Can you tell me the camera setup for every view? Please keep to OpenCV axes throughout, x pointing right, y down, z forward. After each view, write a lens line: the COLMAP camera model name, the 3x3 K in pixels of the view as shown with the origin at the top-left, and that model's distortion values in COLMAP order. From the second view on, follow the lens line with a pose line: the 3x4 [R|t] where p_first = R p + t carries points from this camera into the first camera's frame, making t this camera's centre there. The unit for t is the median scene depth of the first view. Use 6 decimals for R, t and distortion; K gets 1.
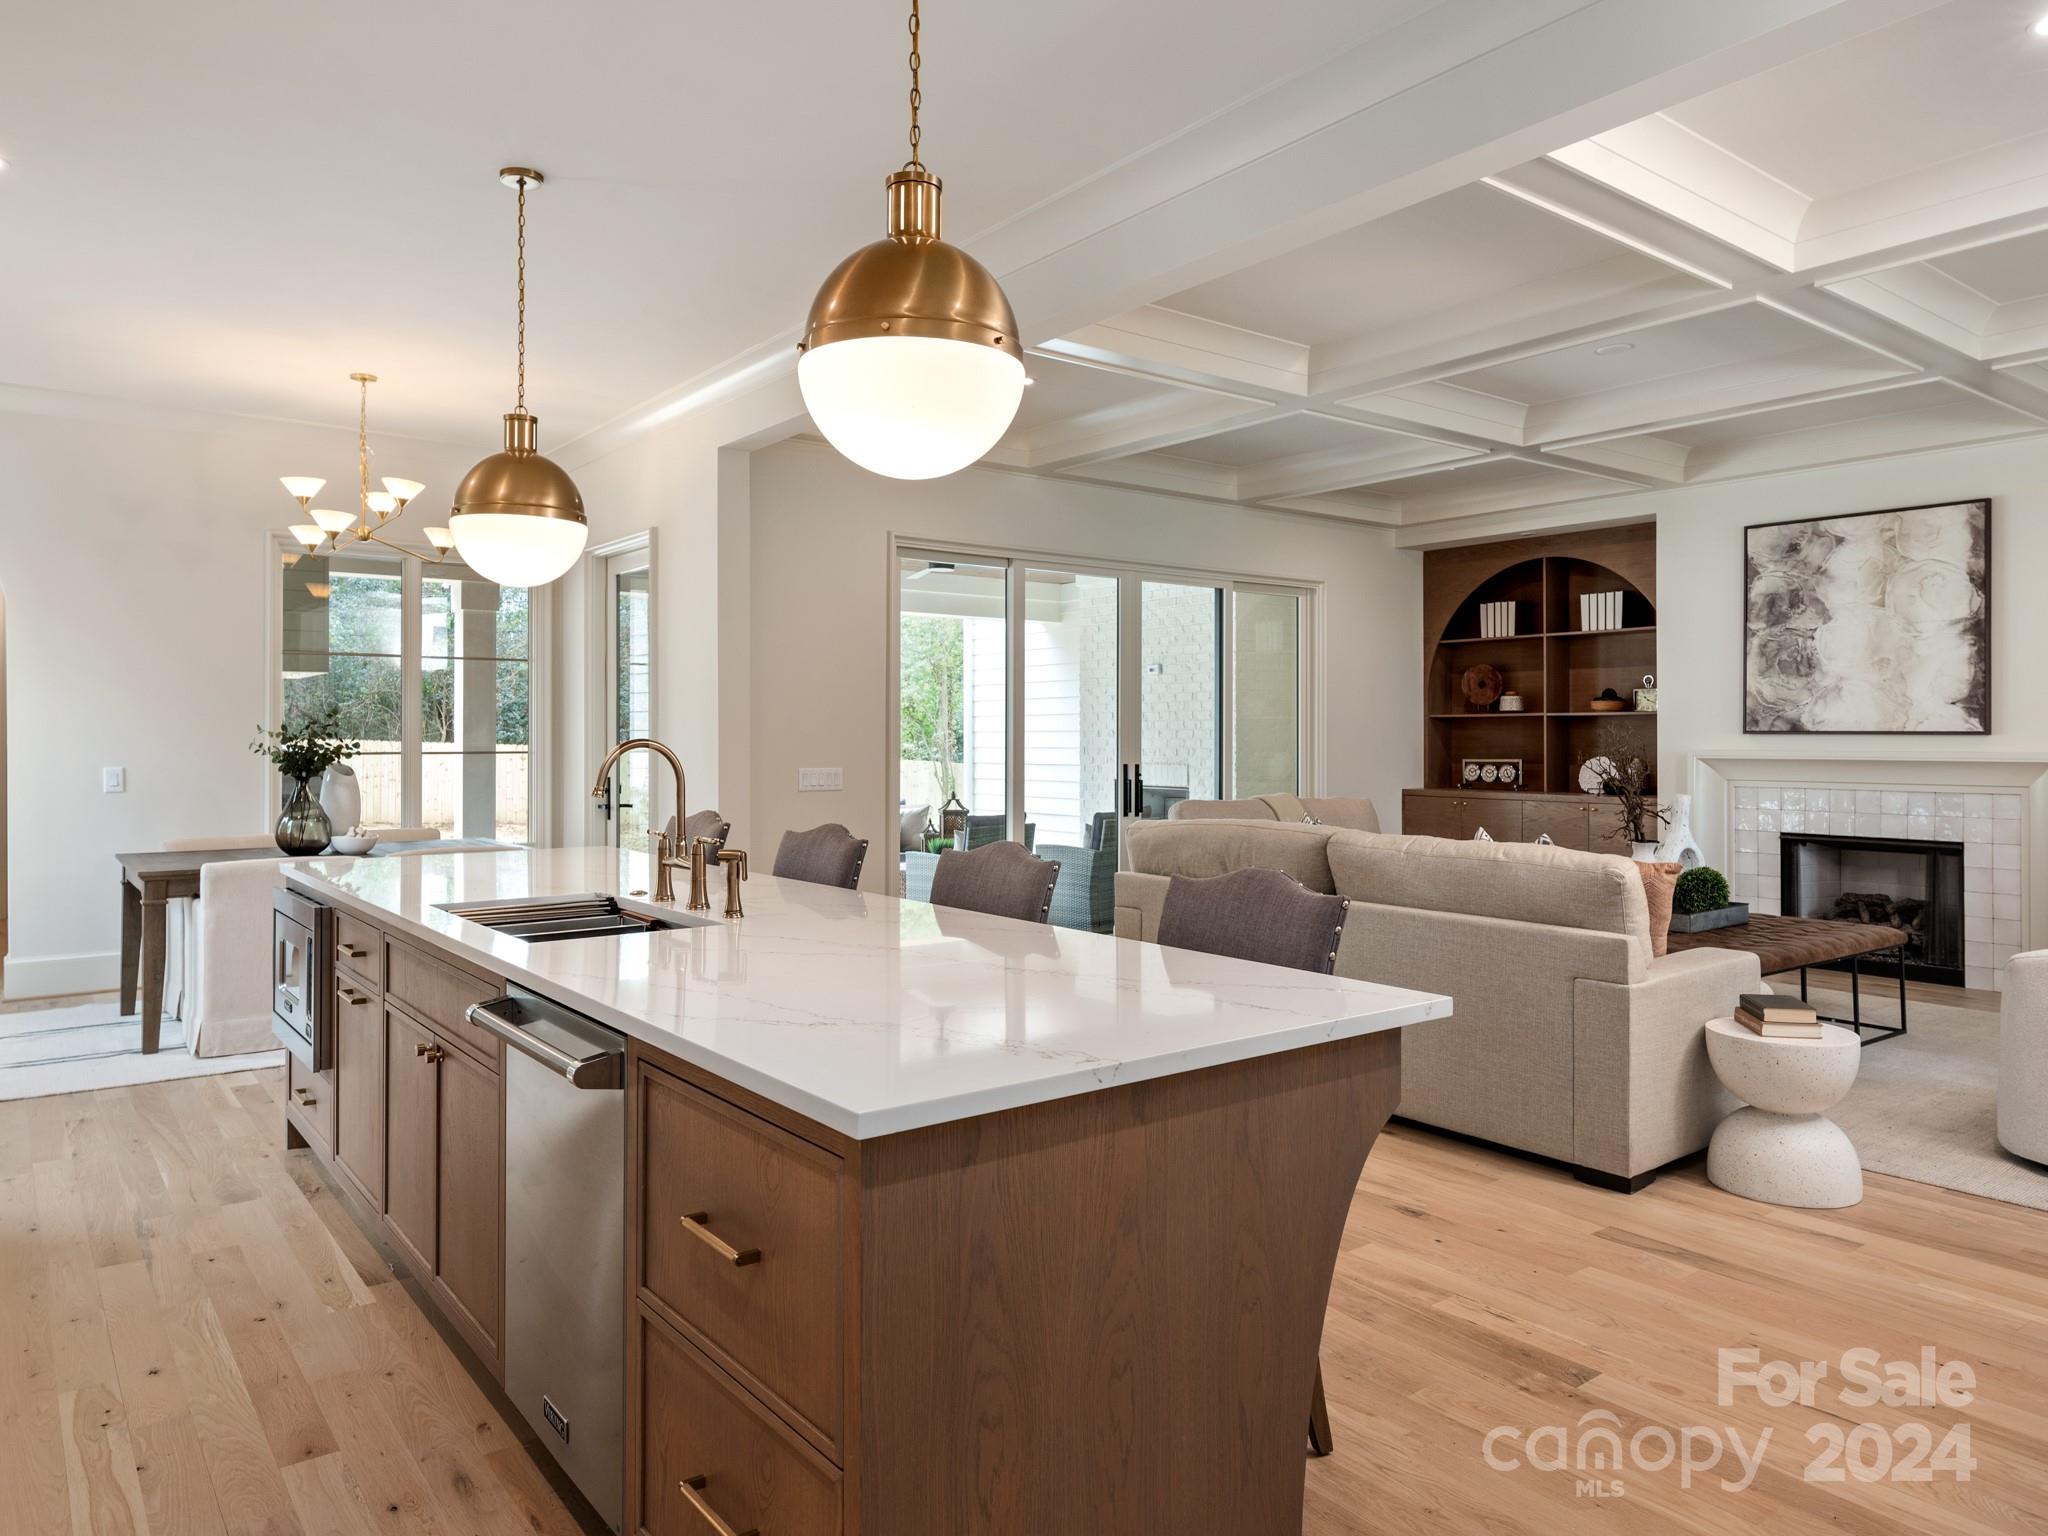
lens RADIAL K [[1342.7, 0, 1024.4], [0, 1342.7, 752.3], [0, 0, 1]] dist [-0.000116, 0.000325]
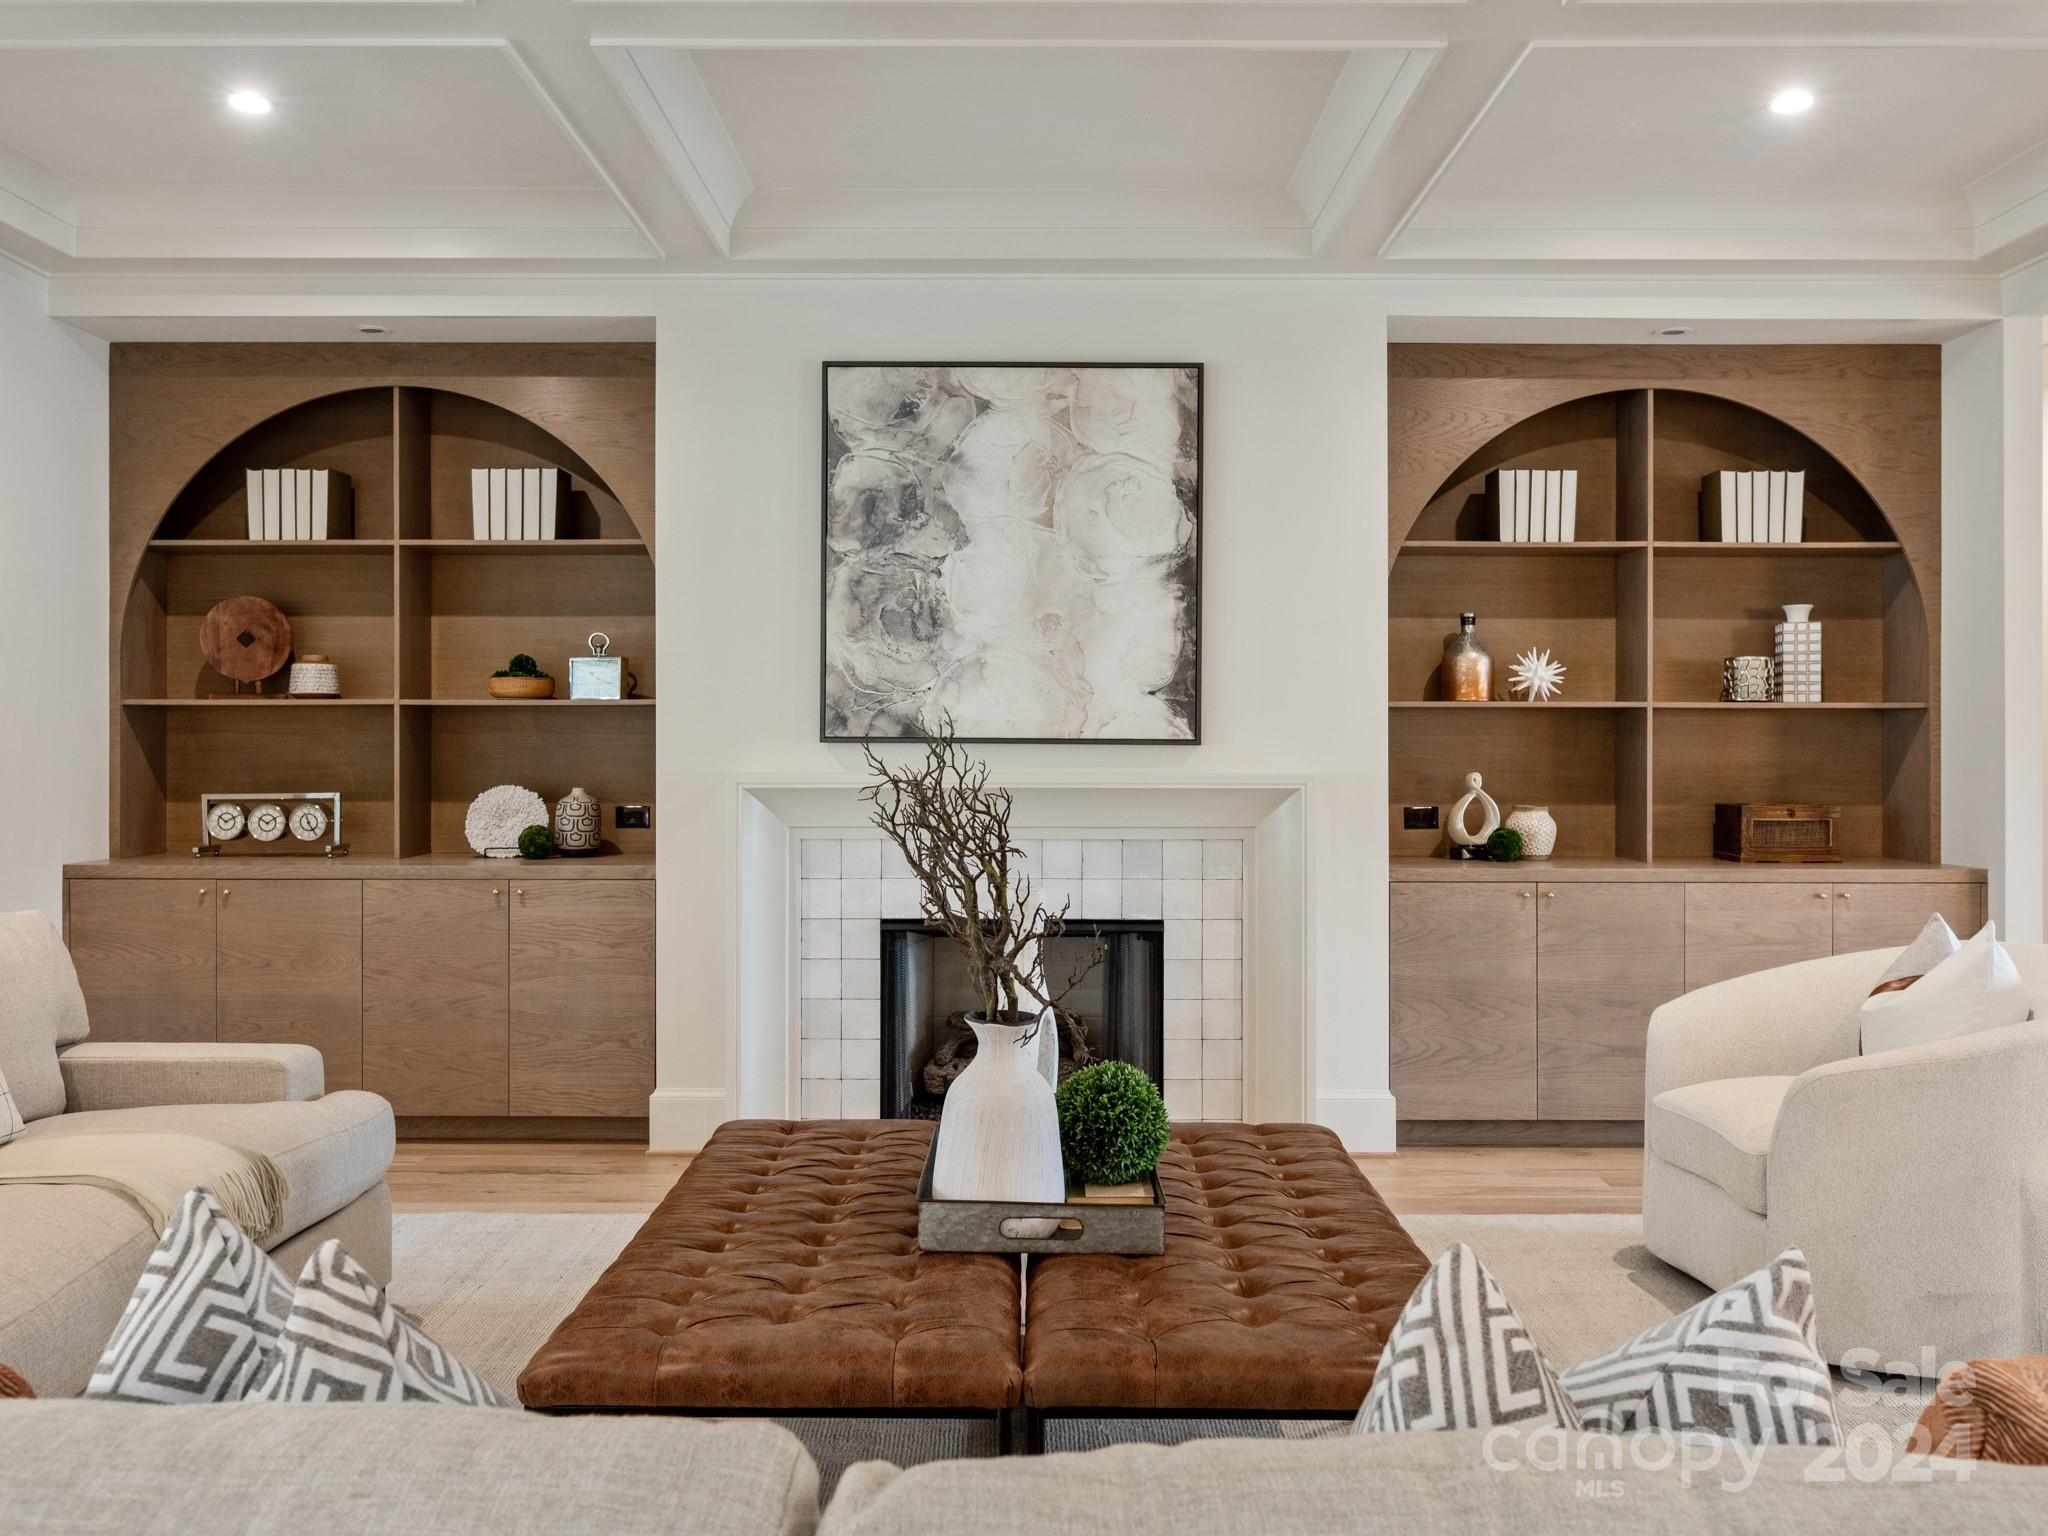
lens RADIAL K [[1654.2, 0, 1023.4], [0, 1654.2, 753.0], [0, 0, 1]] dist [-0.009069, -0.007403]
pose [[0.613600, -0.000483, 0.789617, 0.057735], [0.008116, 0.999951, -0.005695, -0.005022], [-0.789575, 0.009903, 0.613574, 0.537275]]
